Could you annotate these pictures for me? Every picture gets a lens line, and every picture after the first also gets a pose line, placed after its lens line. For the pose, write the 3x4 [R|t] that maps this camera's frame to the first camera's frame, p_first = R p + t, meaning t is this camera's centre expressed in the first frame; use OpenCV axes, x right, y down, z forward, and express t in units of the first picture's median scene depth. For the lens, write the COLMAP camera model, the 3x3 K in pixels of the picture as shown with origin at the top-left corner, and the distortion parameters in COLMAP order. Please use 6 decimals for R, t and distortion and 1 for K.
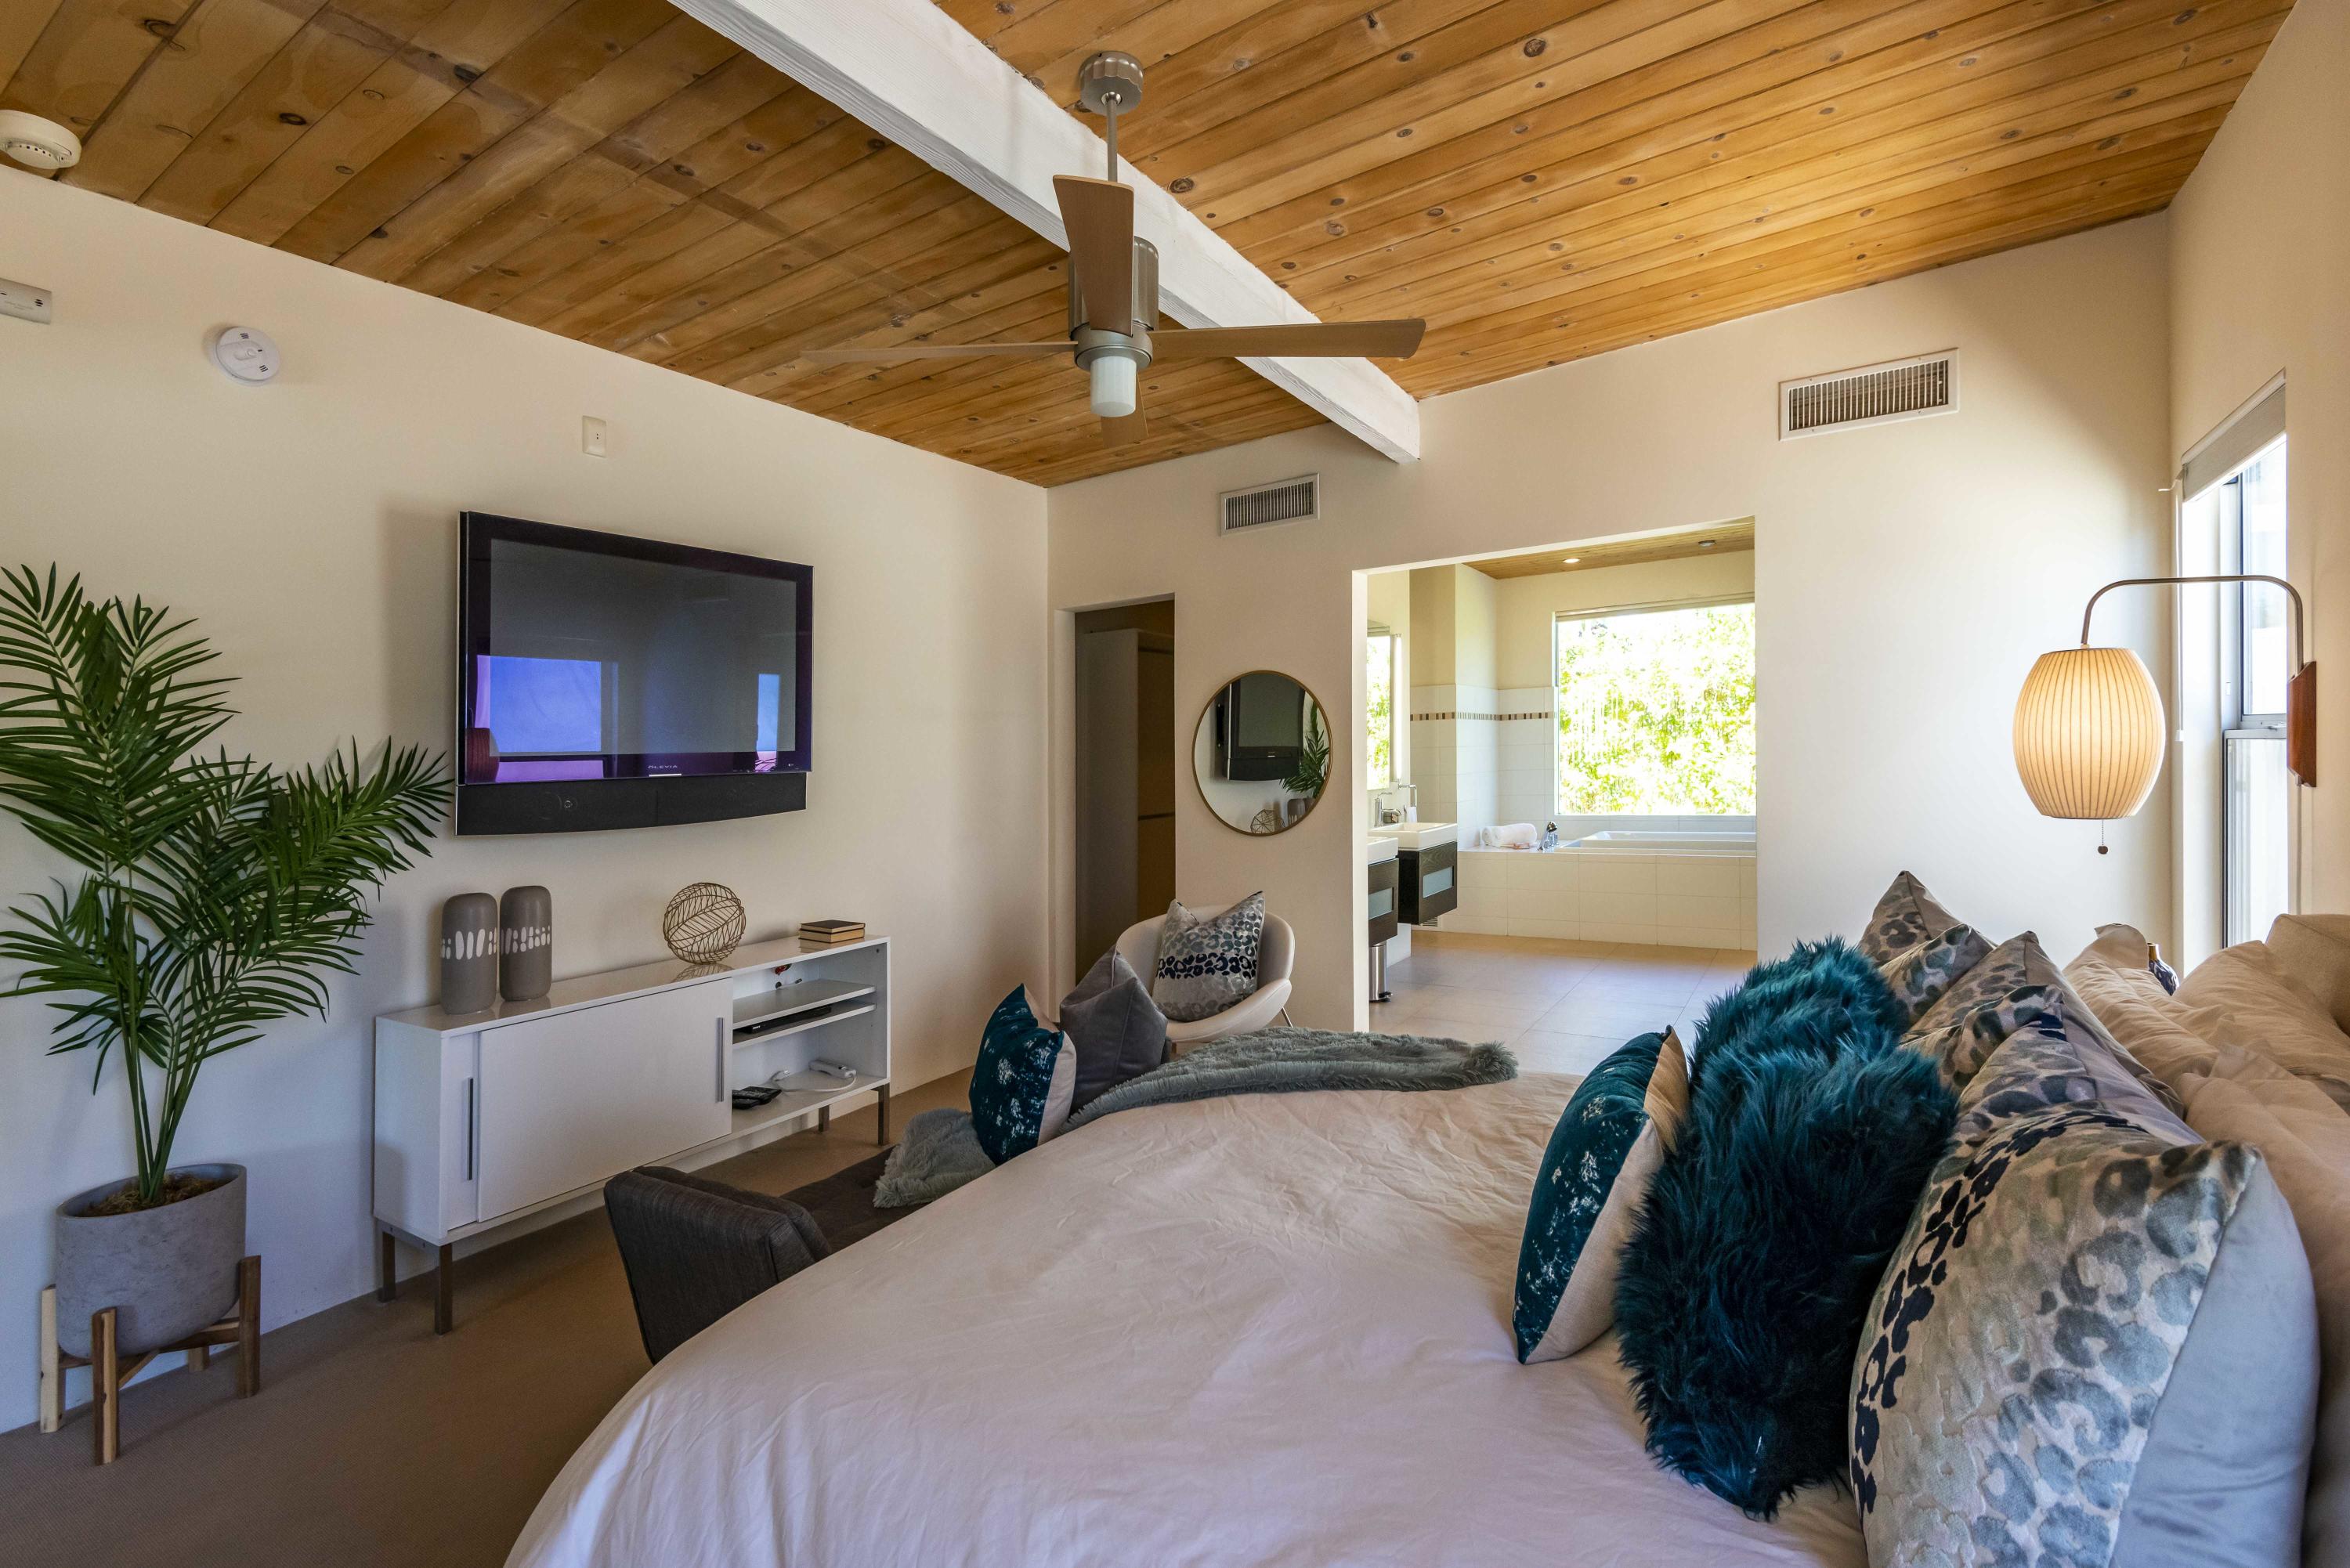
lens RADIAL K [[1045.4, 0, 1179.5], [0, 1045.4, 757.0], [0, 0, 1]] dist [-0.000356, -0.000217]
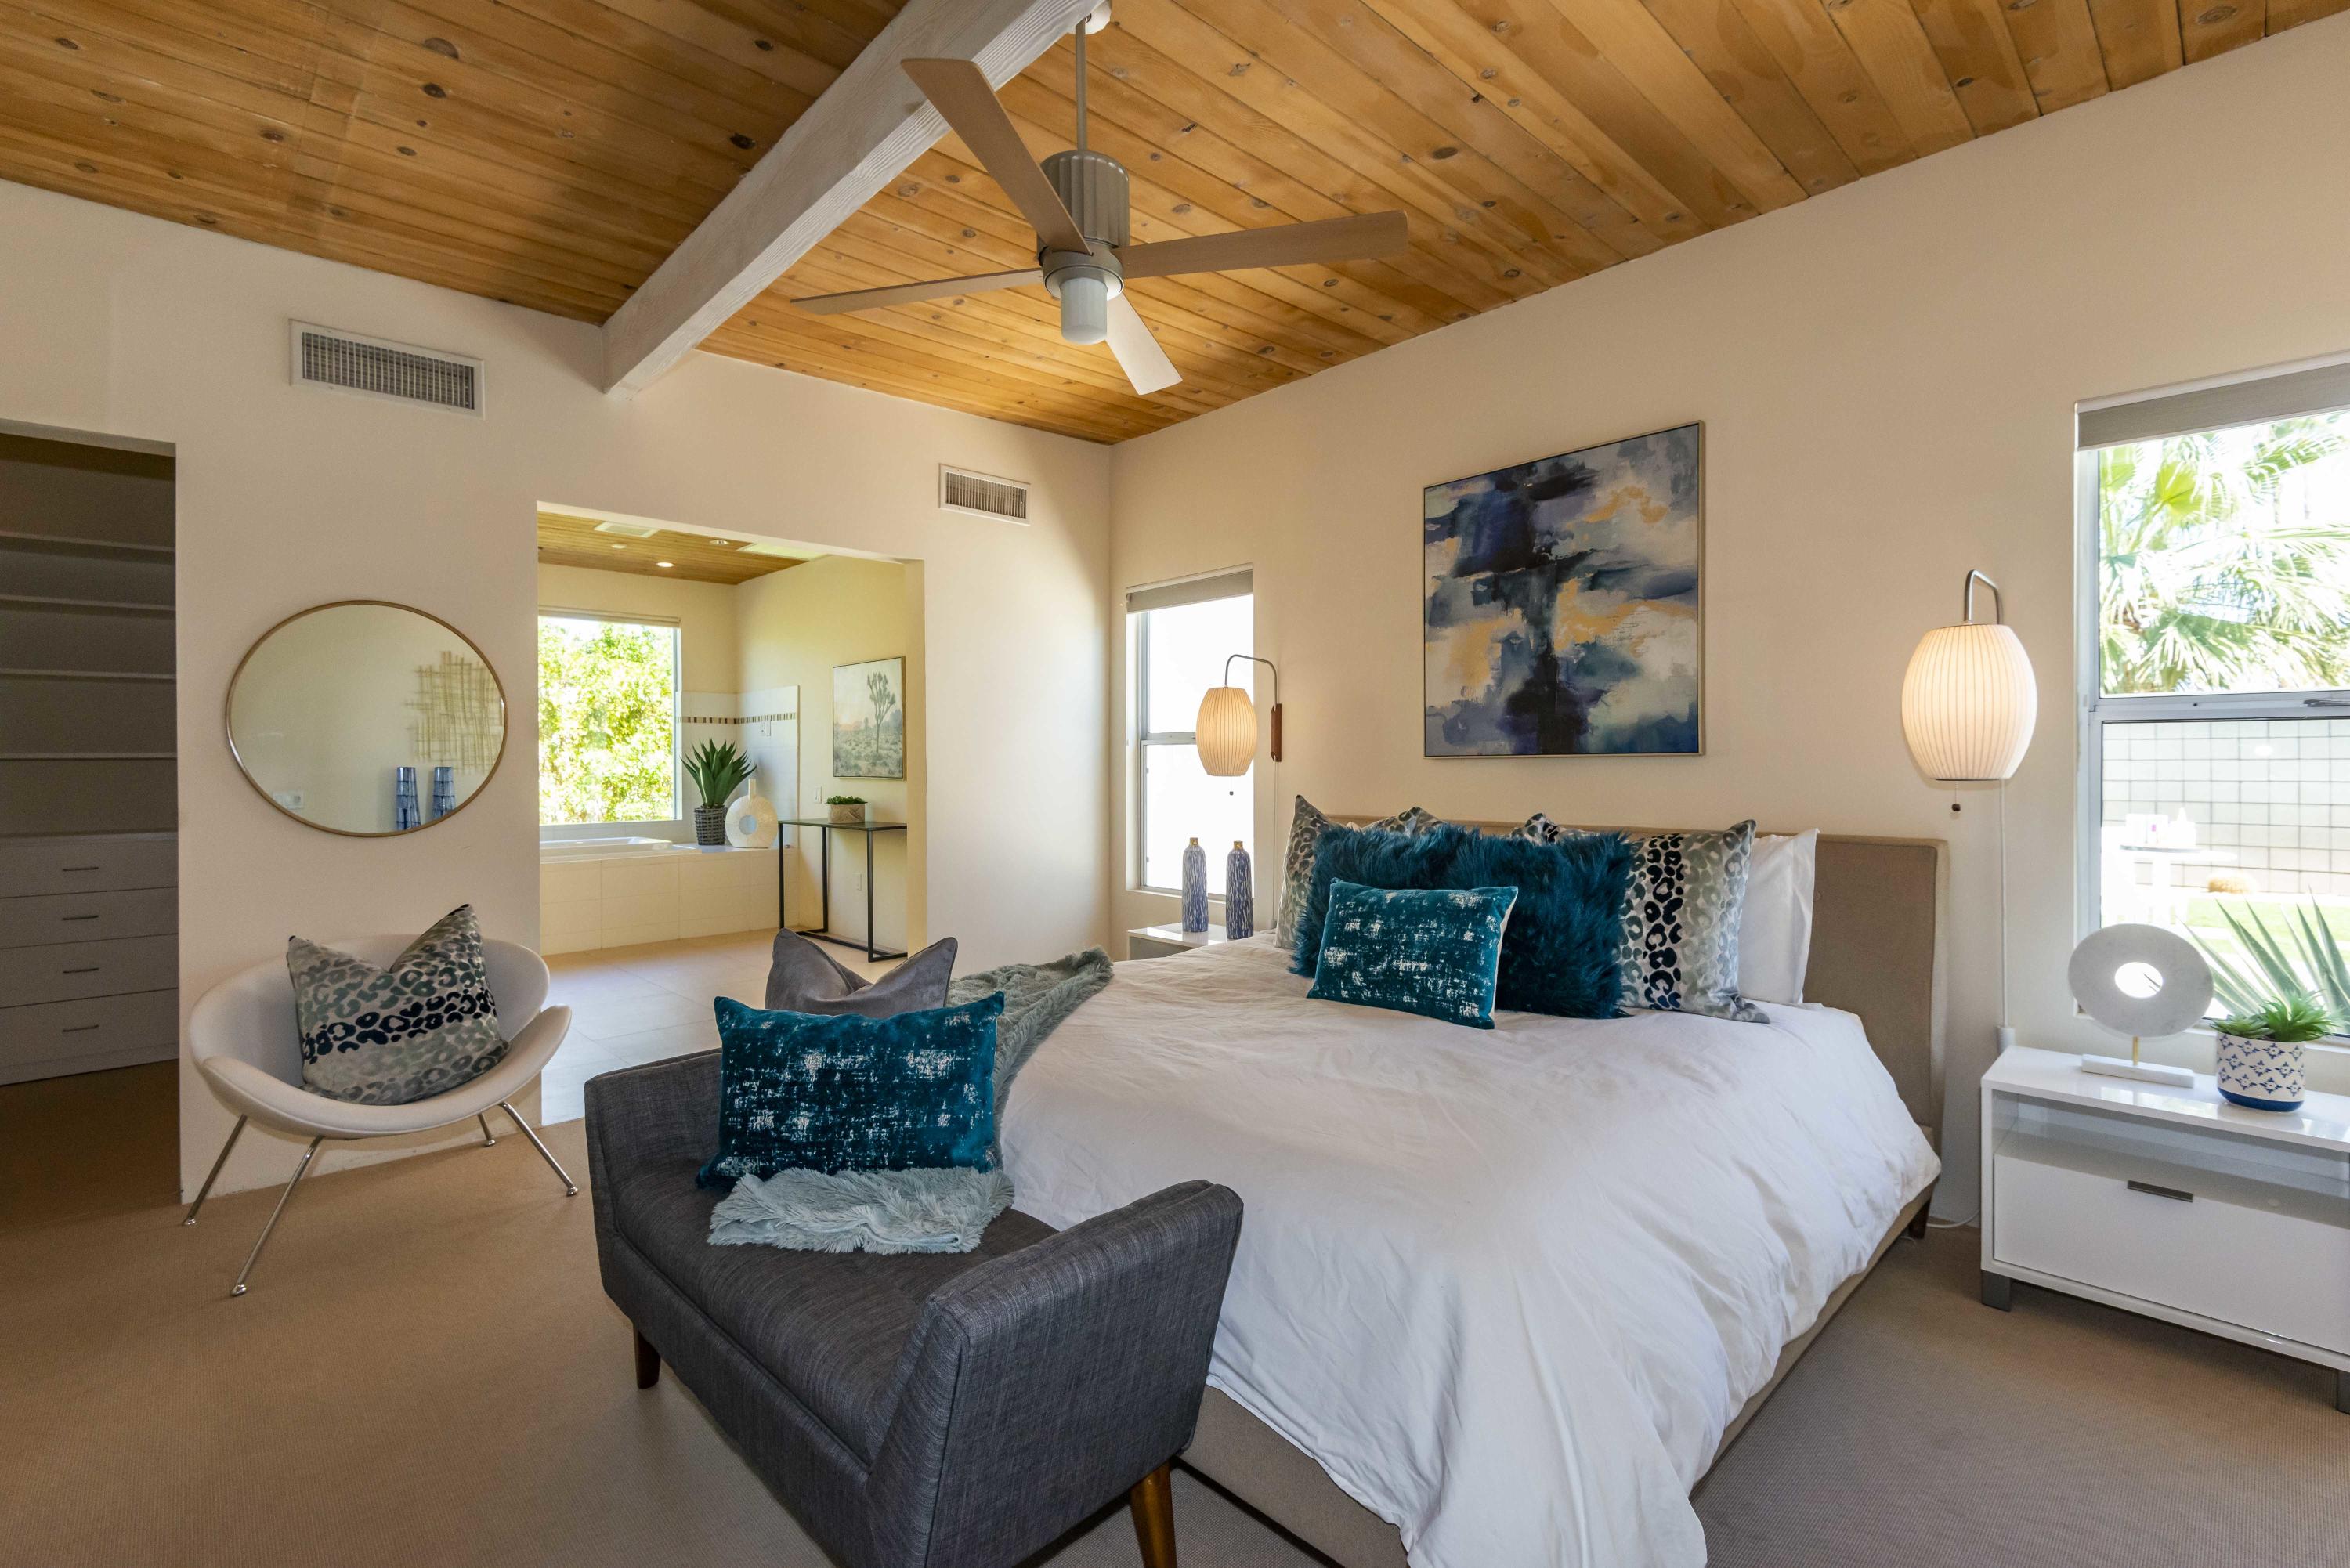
lens RADIAL K [[1040.2, 0, 1097.3], [0, 1040.2, 797.3], [0, 0, 1]] dist [0.024234, -0.000199]
pose [[0.266757, 0.003176, 0.963758, -0.285113], [-0.004275, 0.999989, -0.002112, 0.028599], [-0.963754, -0.003556, 0.266768, 0.203737]]
